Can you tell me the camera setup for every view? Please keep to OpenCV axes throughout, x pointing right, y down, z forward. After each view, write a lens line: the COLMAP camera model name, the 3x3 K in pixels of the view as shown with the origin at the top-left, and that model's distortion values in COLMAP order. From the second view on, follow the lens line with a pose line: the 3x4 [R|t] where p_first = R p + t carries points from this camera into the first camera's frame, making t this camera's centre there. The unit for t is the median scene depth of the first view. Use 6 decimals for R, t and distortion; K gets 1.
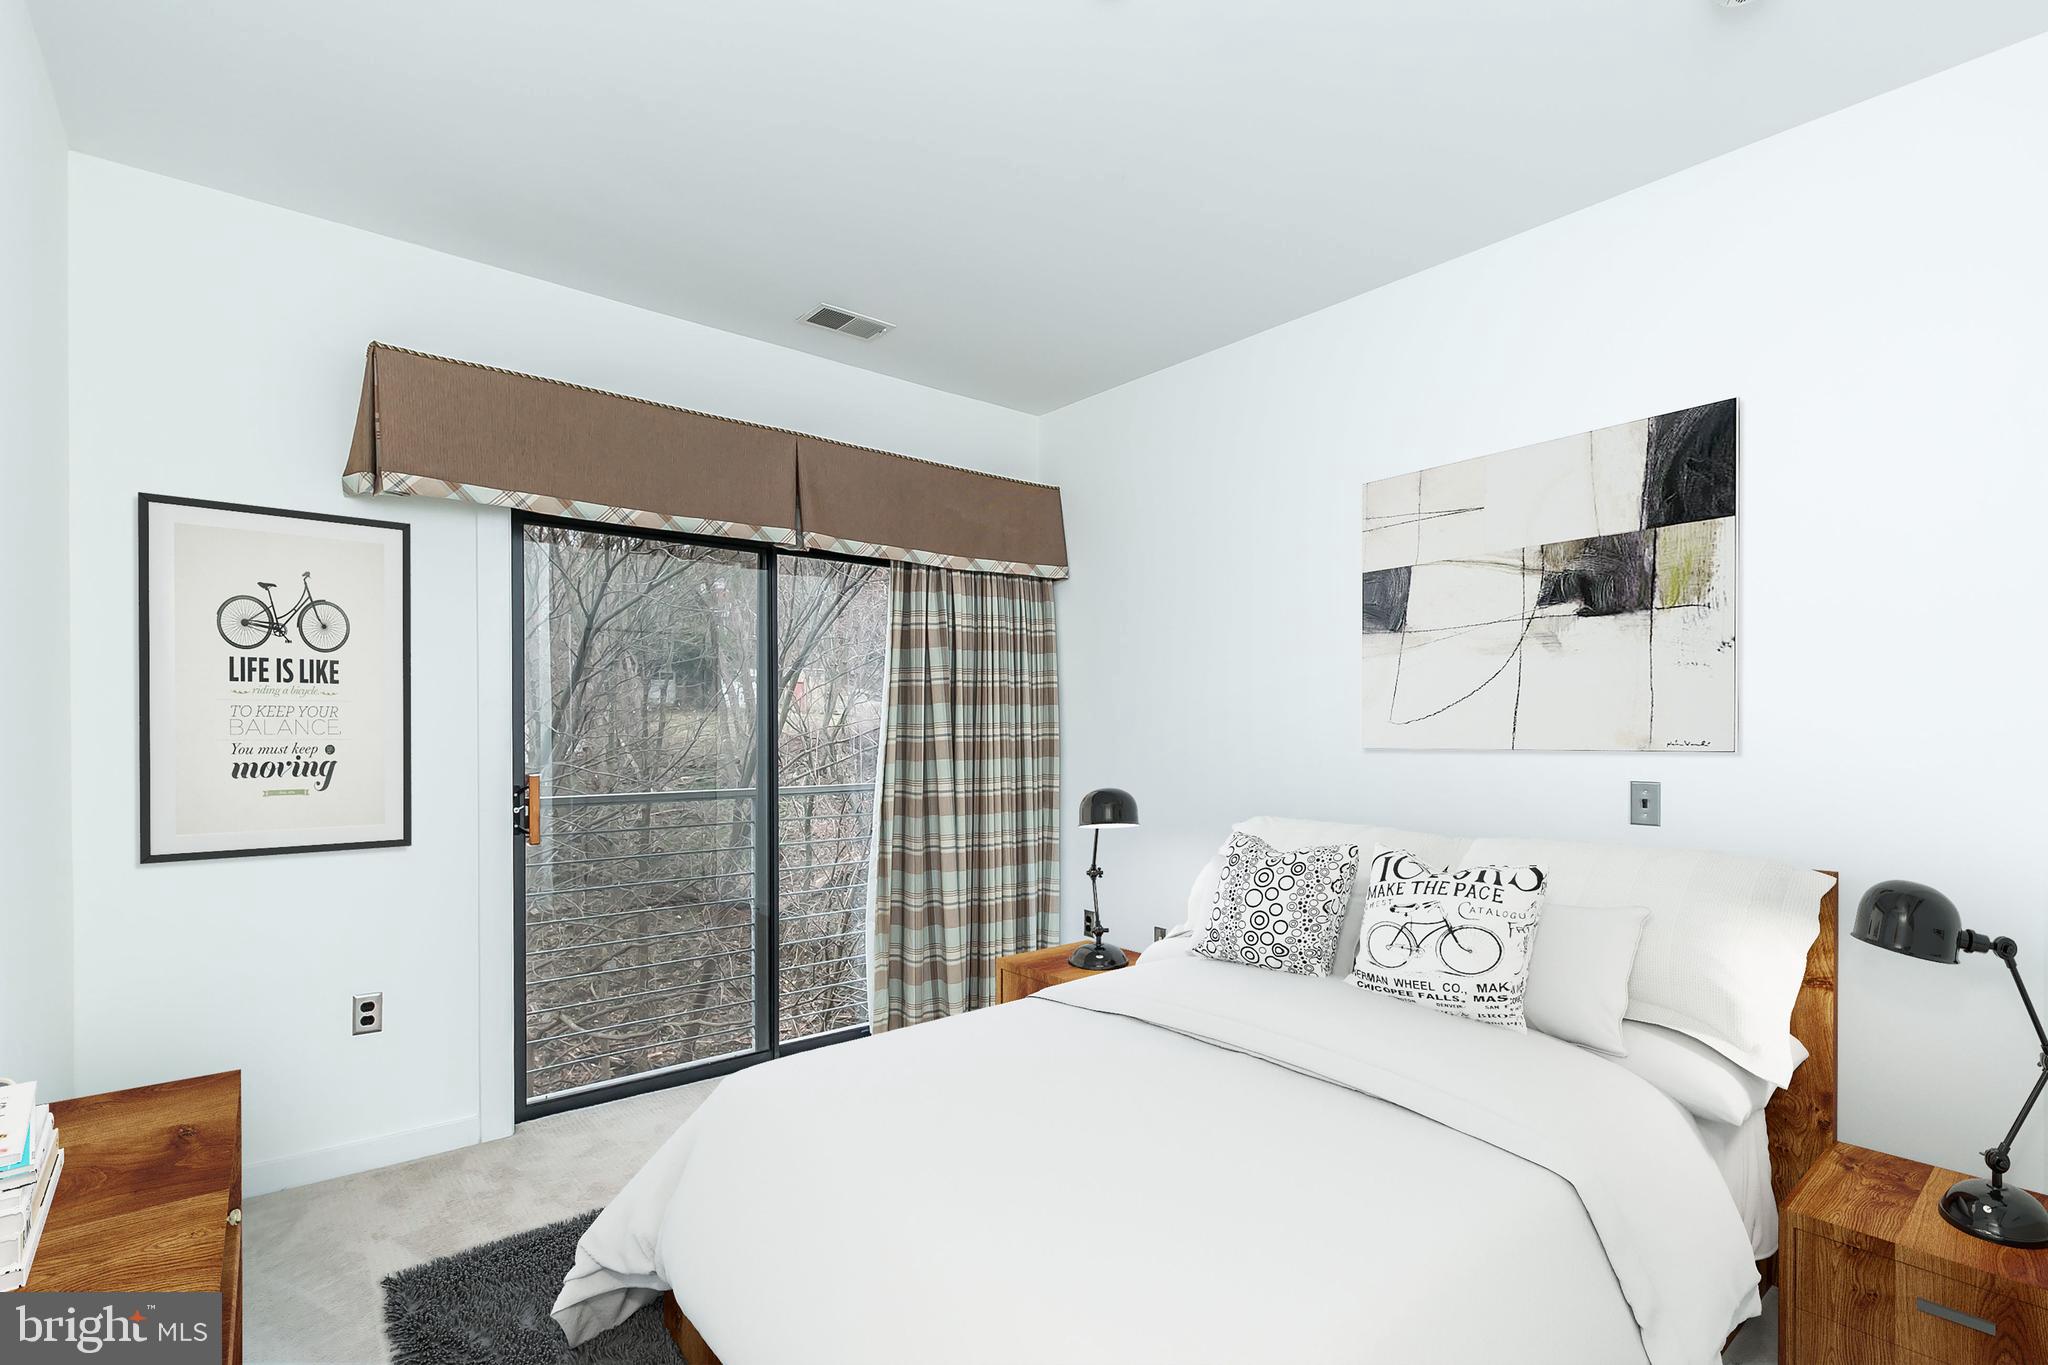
lens RADIAL K [[927.8, 0, 1011.1], [0, 927.8, 741.3], [0, 0, 1]] dist [0.002418, 0.000561]
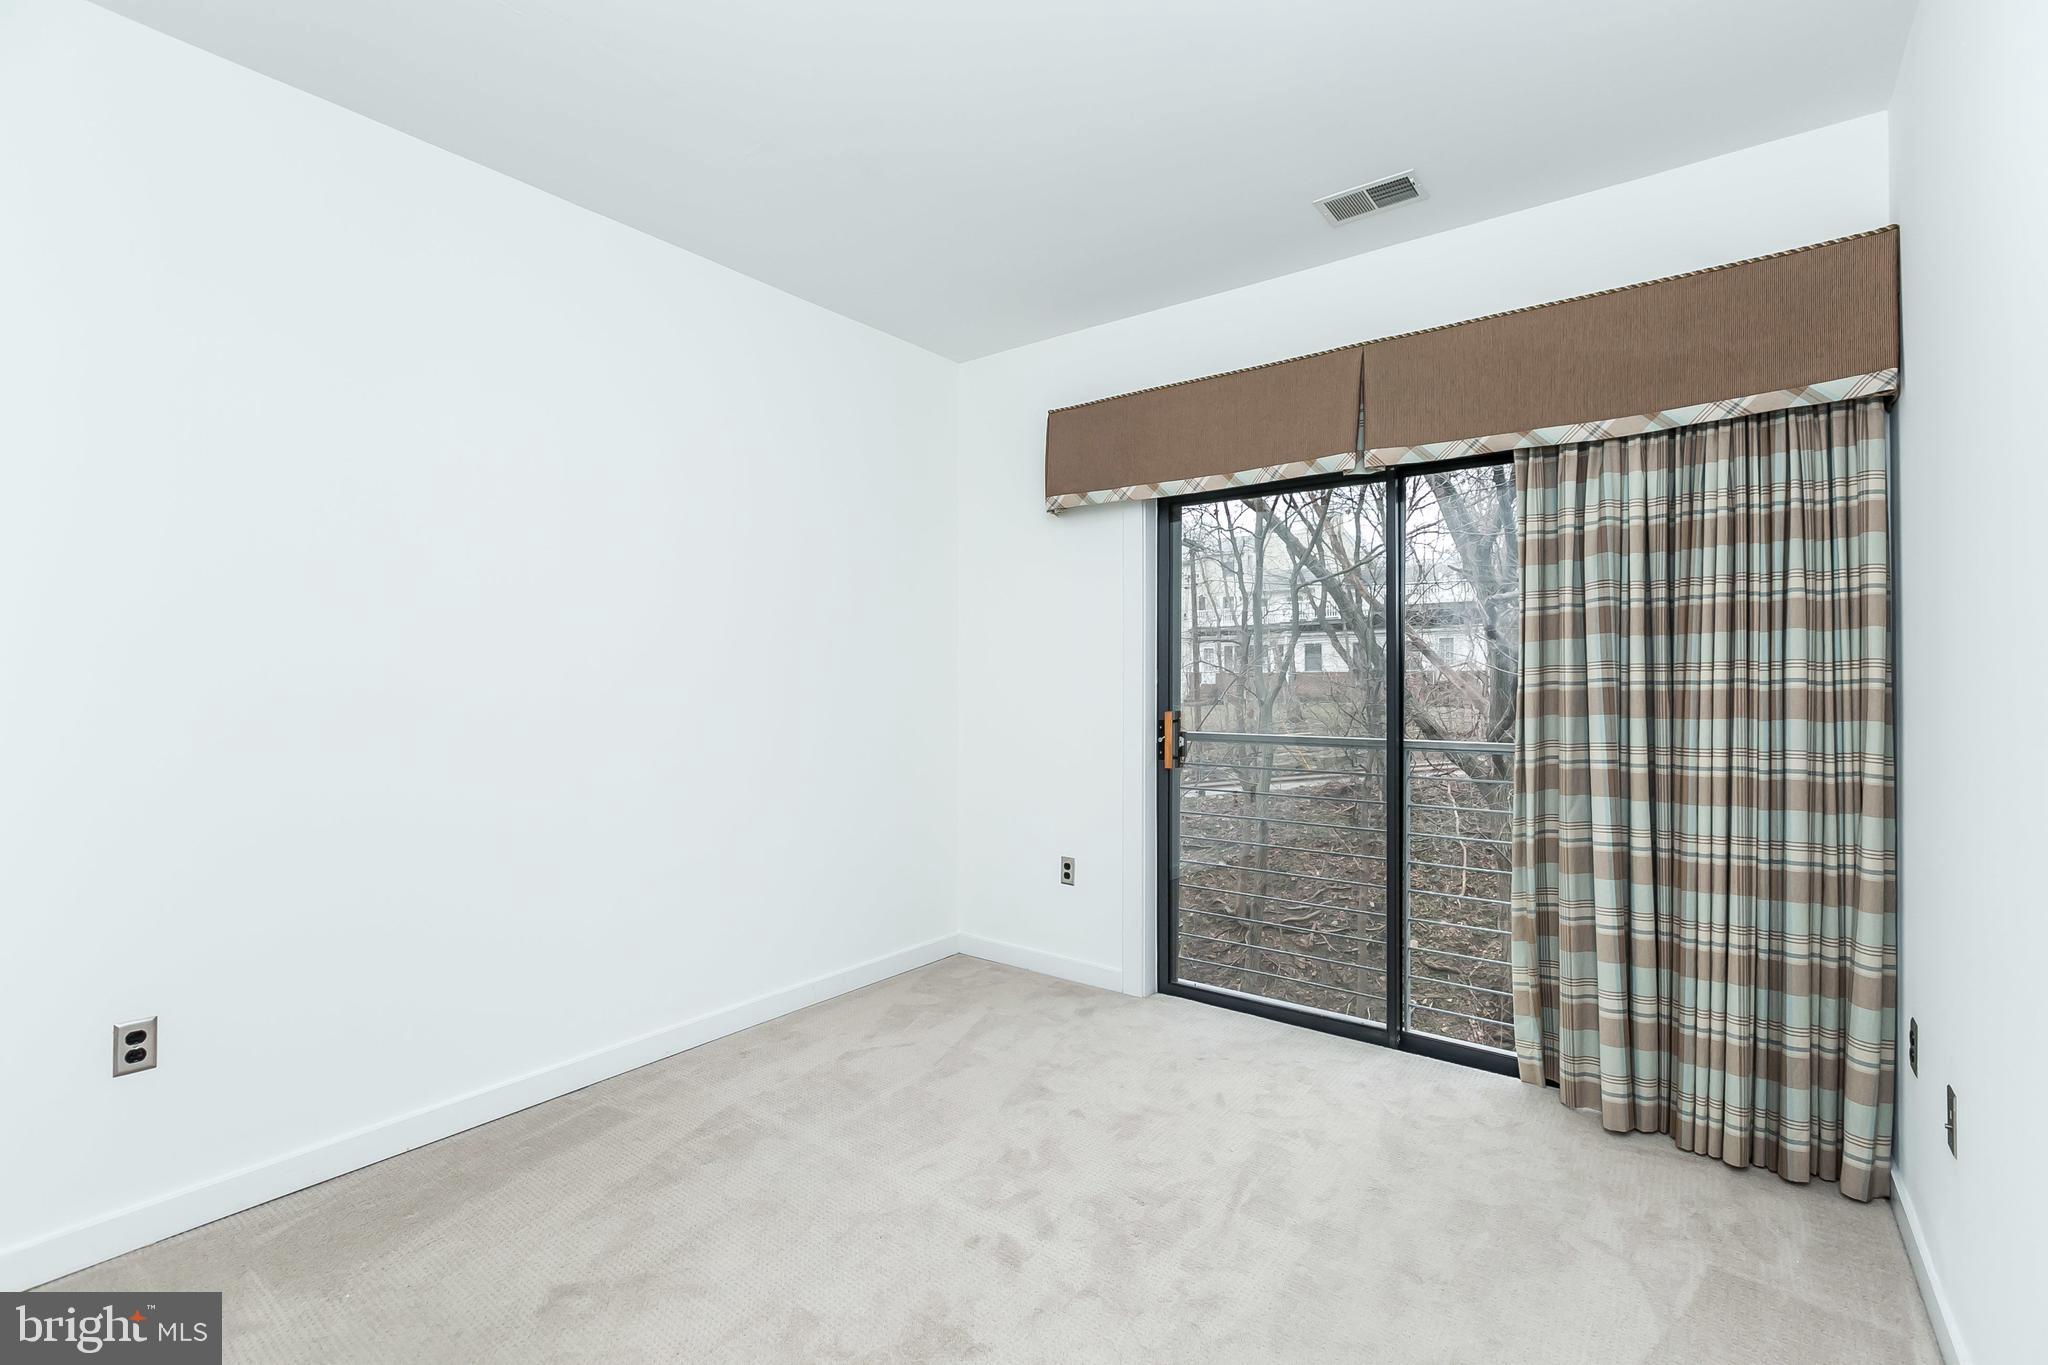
lens RADIAL K [[927.8, 0, 1022.7], [0, 927.8, 671.9], [0, 0, 1]] dist [0.002418, 0.000561]
pose [[0.239484, -0.000572, -0.970900, 0.561500], [-0.008992, 0.999956, -0.002807, -0.009100], [0.970859, 0.009403, 0.239469, 0.471397]]
